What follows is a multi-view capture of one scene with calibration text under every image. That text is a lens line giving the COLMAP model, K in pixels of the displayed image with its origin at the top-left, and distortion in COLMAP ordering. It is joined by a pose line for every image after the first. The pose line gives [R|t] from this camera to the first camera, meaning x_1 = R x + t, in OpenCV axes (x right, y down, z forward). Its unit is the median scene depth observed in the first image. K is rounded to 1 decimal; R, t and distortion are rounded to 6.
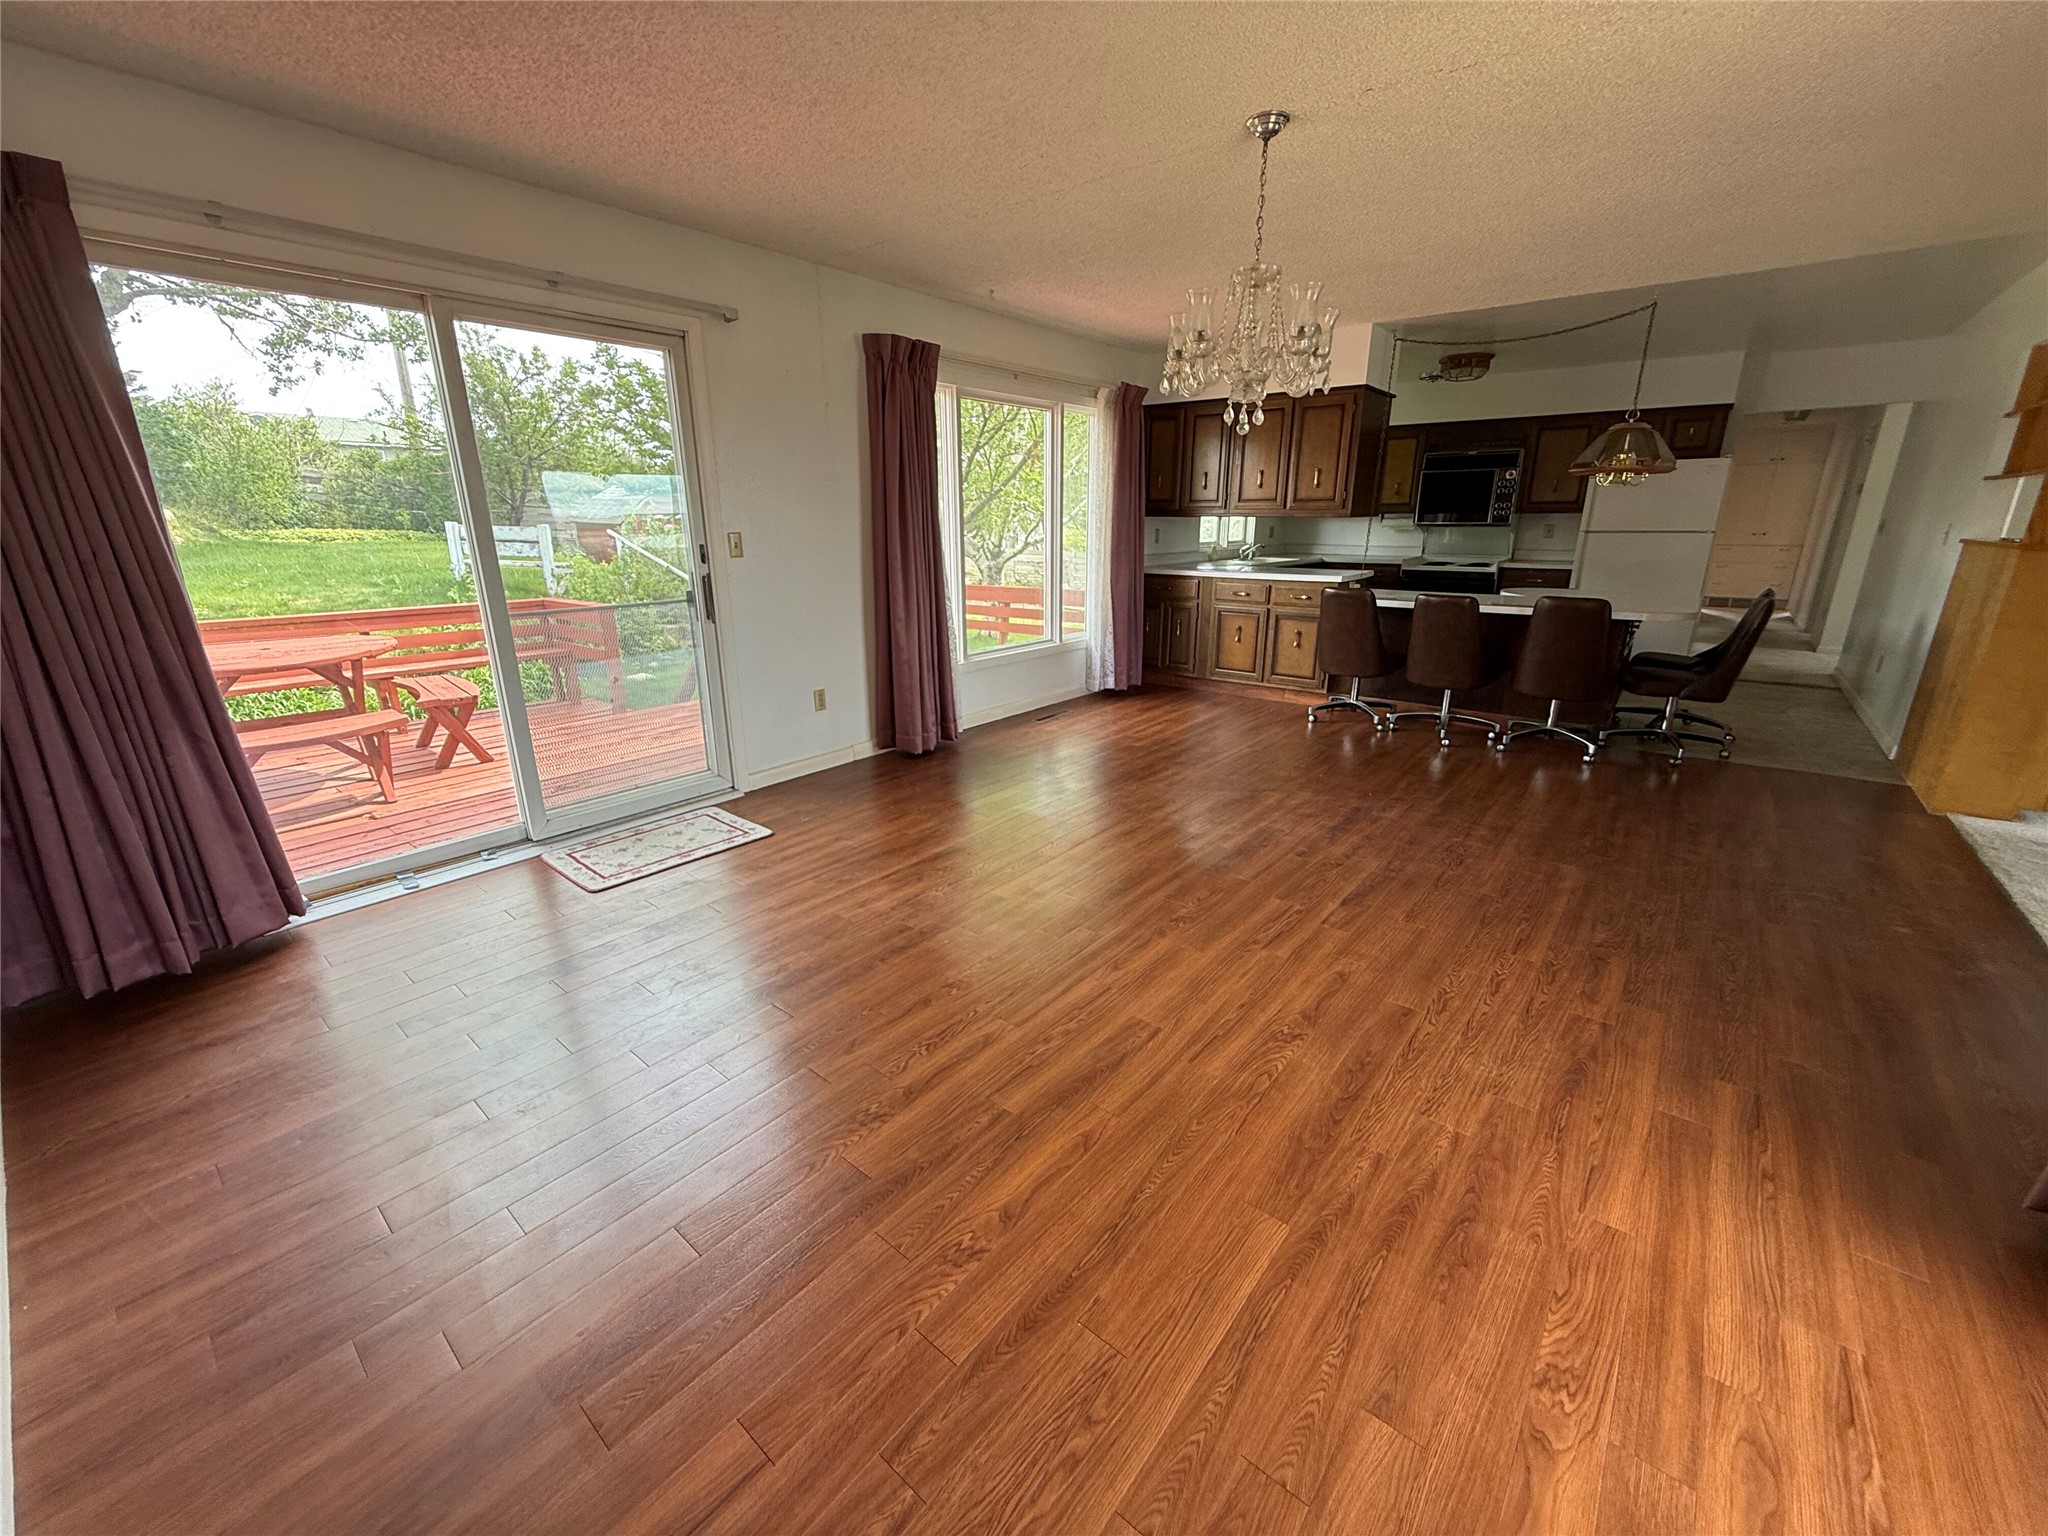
lens RADIAL K [[815.2, 0, 1020.3], [0, 815.2, 764.5], [0, 0, 1]] dist [0.000552, 0.000115]
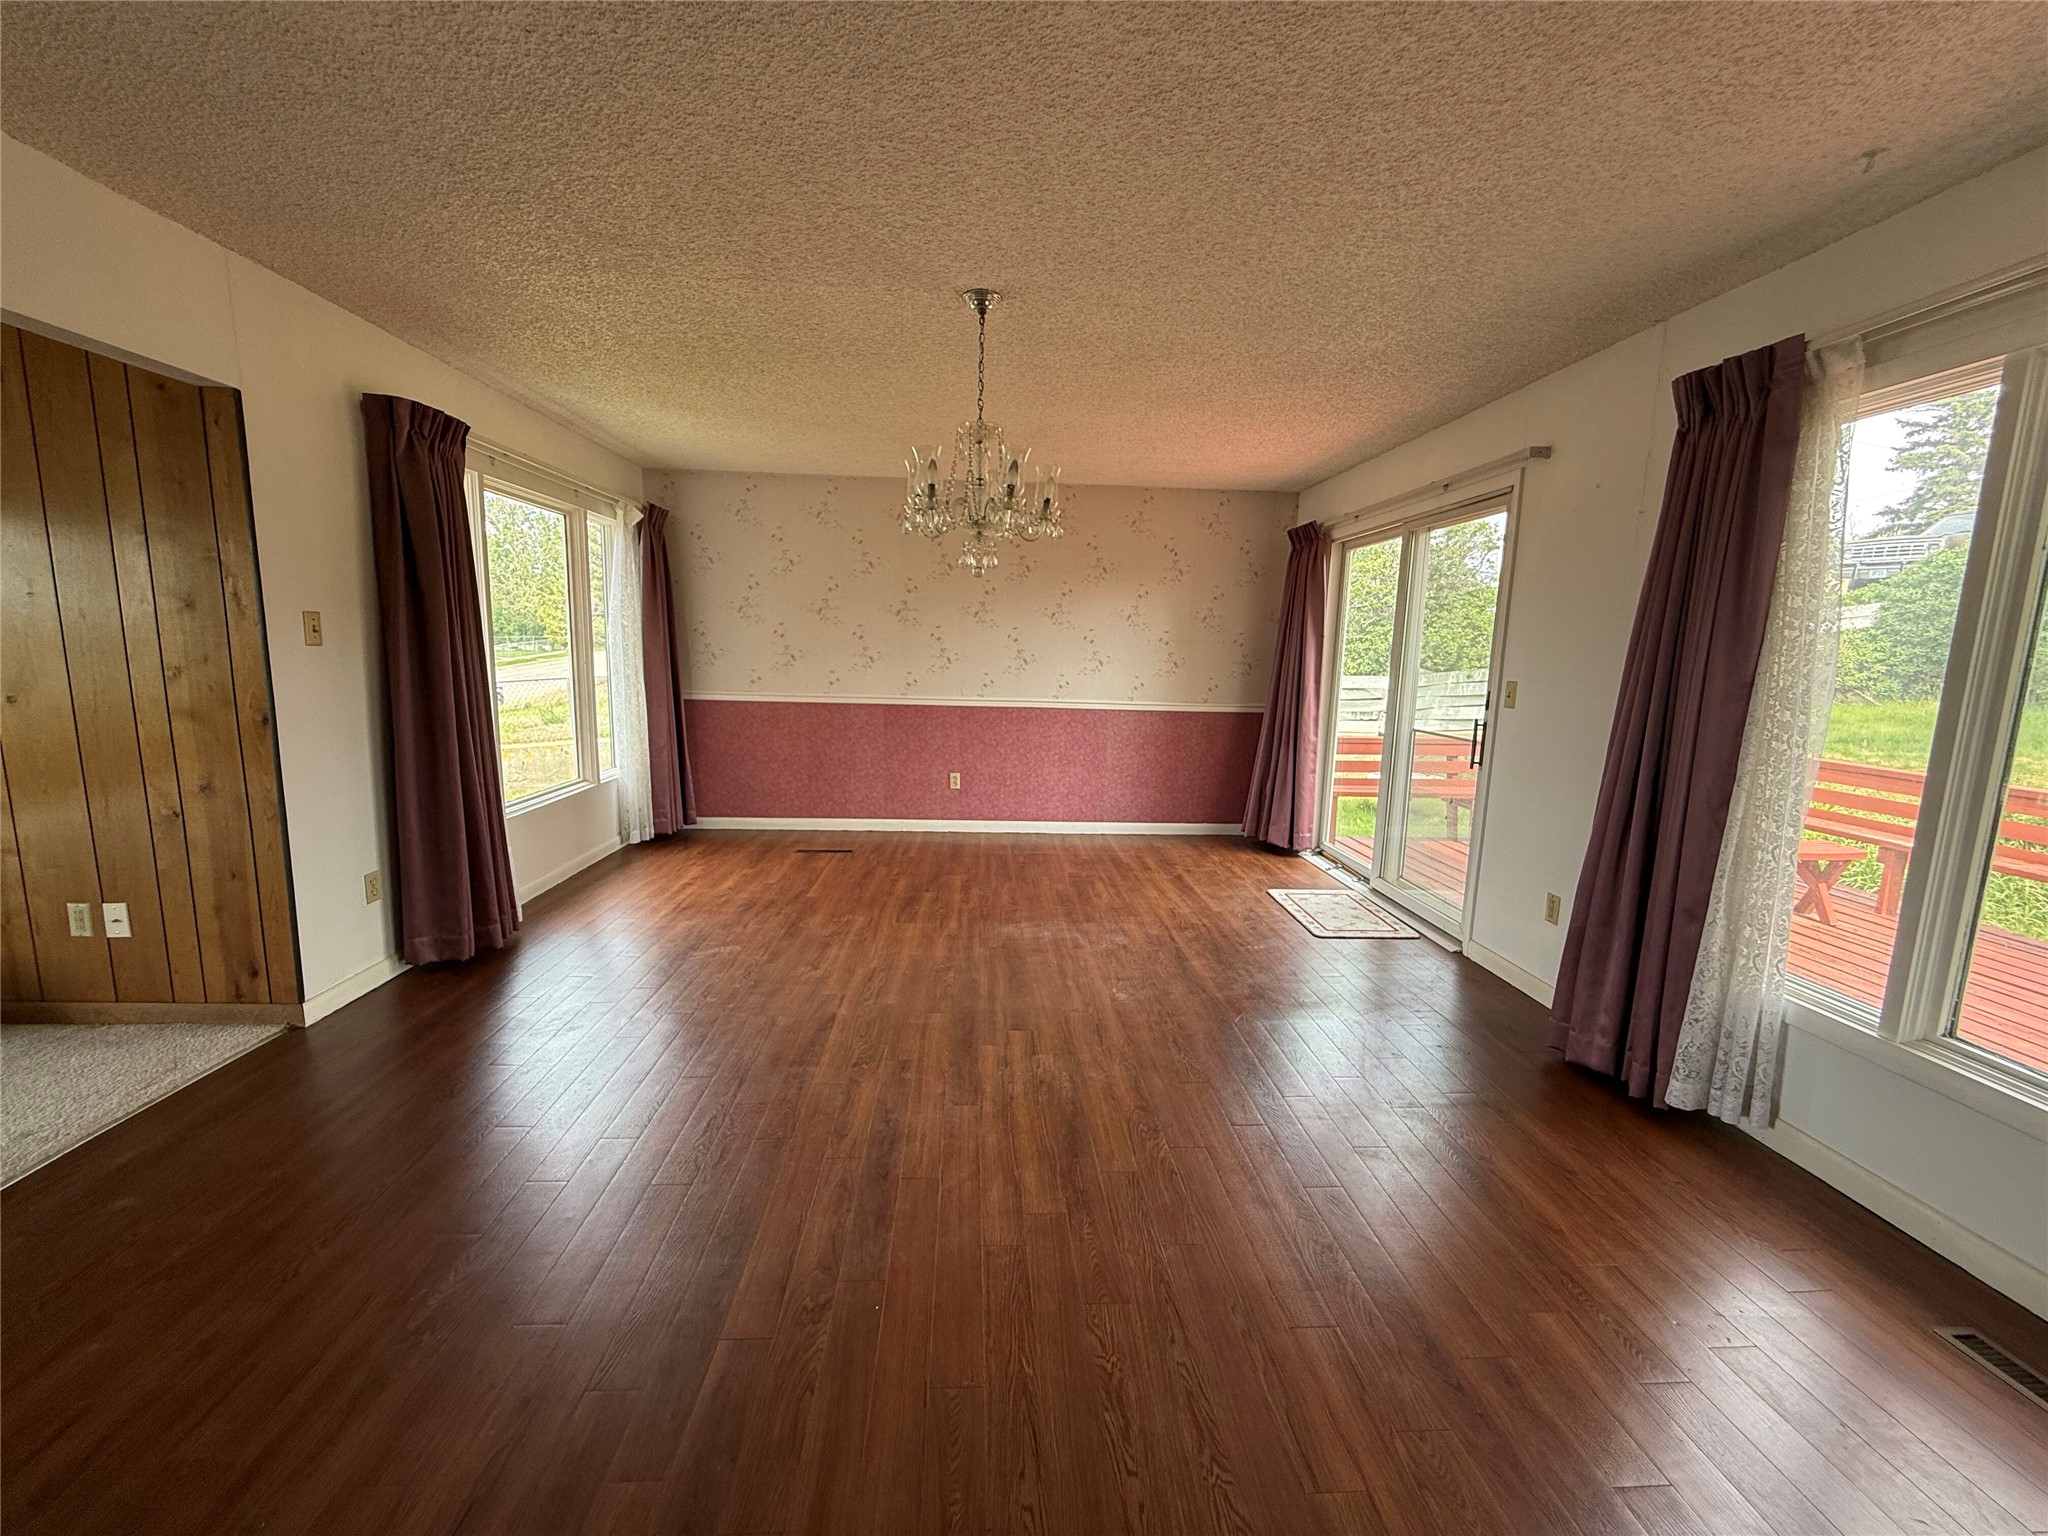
lens RADIAL K [[815.2, 0, 1020.3], [0, 815.2, 764.5], [0, 0, 1]] dist [0.000552, 0.000115]
pose [[-0.735282, 0.083409, -0.672609, 0.987611], [-0.216728, 0.911358, 0.349938, -0.588539], [0.642175, 0.403076, -0.652028, 1.882178]]
